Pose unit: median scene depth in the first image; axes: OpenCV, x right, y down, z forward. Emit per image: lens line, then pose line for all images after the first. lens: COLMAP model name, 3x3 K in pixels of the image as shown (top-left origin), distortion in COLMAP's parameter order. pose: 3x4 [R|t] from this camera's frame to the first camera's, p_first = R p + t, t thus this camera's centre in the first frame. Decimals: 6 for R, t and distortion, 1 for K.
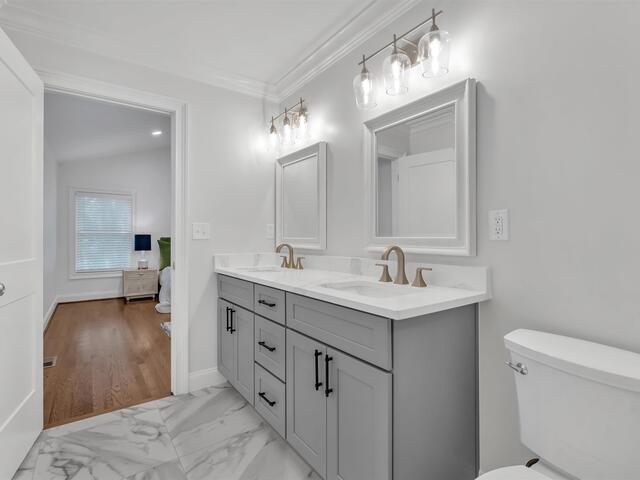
lens RADIAL K [[312.9, 0, 322.1], [0, 312.9, 239.5], [0, 0, 1]] dist [-0.003006, -0.000339]
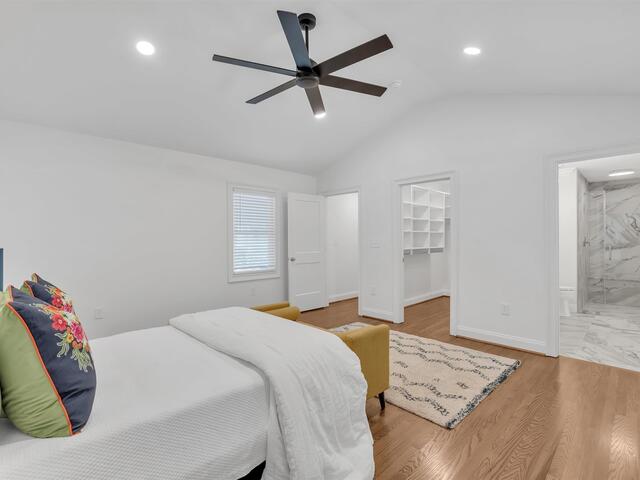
lens RADIAL K [[312.9, 0, 322.1], [0, 312.9, 239.5], [0, 0, 1]] dist [-0.003006, -0.000339]
pose [[-0.134420, -0.008494, 0.990888, -4.230469], [0.005734, 0.999940, 0.009350, -0.151780], [-0.990908, 0.006939, -0.134363, 5.475551]]
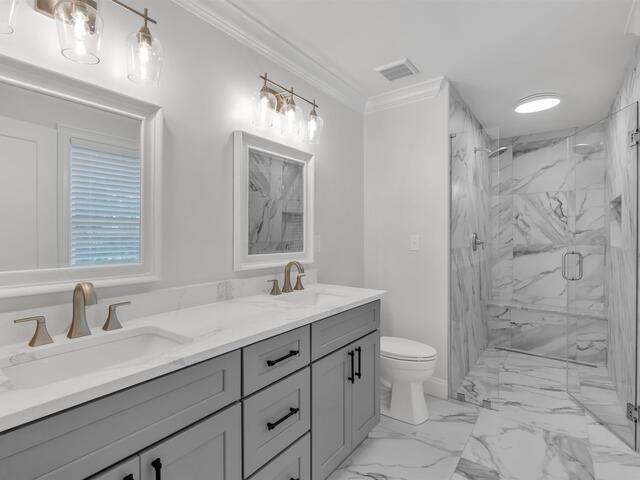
lens RADIAL K [[320.1, 0, 319.6], [0, 320.1, 241.3], [0, 0, 1]] dist [-0.002036, -0.000301]
pose [[-0.276863, -0.014523, 0.960800, -0.925319], [0.007074, 0.999828, 0.017152, -0.073359], [-0.960883, 0.011546, -0.276713, 1.155631]]
